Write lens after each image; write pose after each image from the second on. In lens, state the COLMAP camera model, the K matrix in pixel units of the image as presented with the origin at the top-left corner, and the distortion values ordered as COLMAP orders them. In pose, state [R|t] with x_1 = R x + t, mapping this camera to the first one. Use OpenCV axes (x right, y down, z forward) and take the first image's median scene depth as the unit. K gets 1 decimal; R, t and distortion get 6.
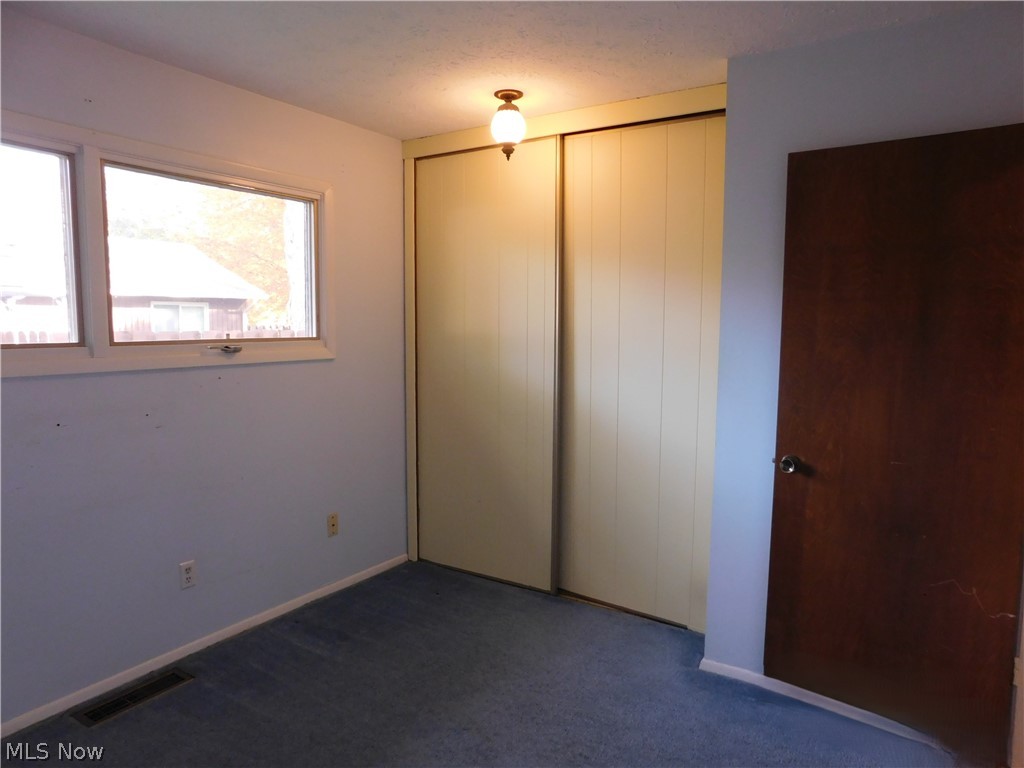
lens RADIAL K [[674.6, 0, 513.8], [0, 674.6, 386.9], [0, 0, 1]] dist [-0.074700, 0.059579]
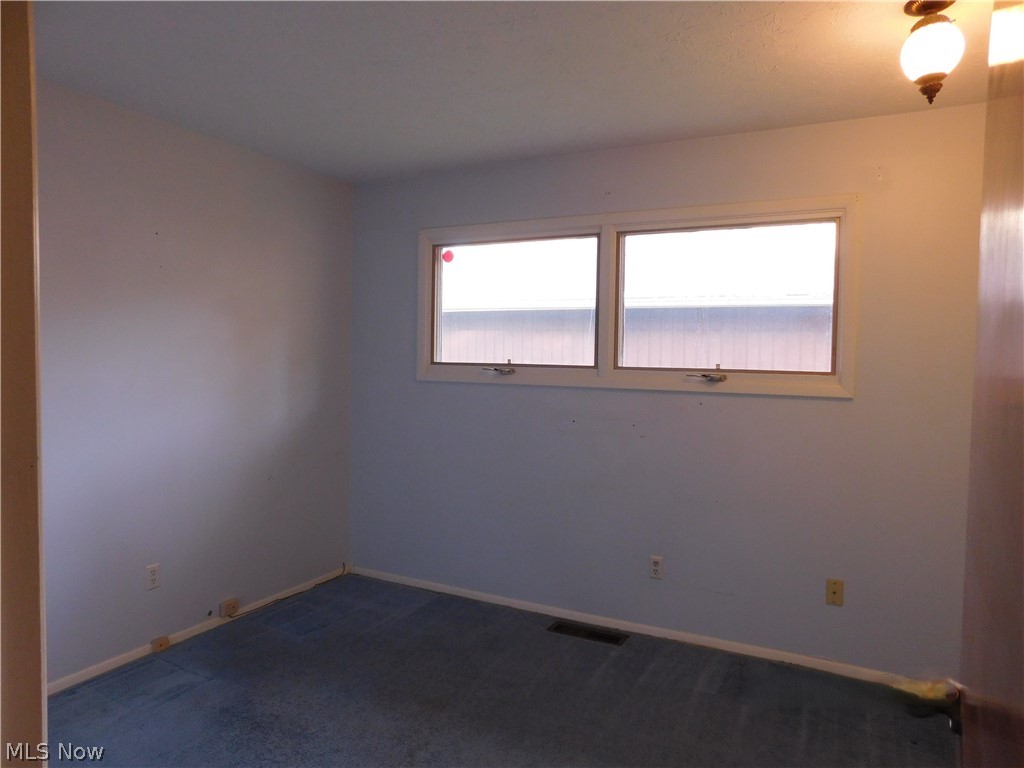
lens RADIAL K [[674.6, 0, 513.8], [0, 674.6, 386.9], [0, 0, 1]] dist [-0.074700, 0.059579]
pose [[0.087553, 0.055368, -0.994620, 0.639479], [-0.106277, 0.993275, 0.045937, -0.060291], [0.990474, 0.101684, 0.092848, 0.605386]]
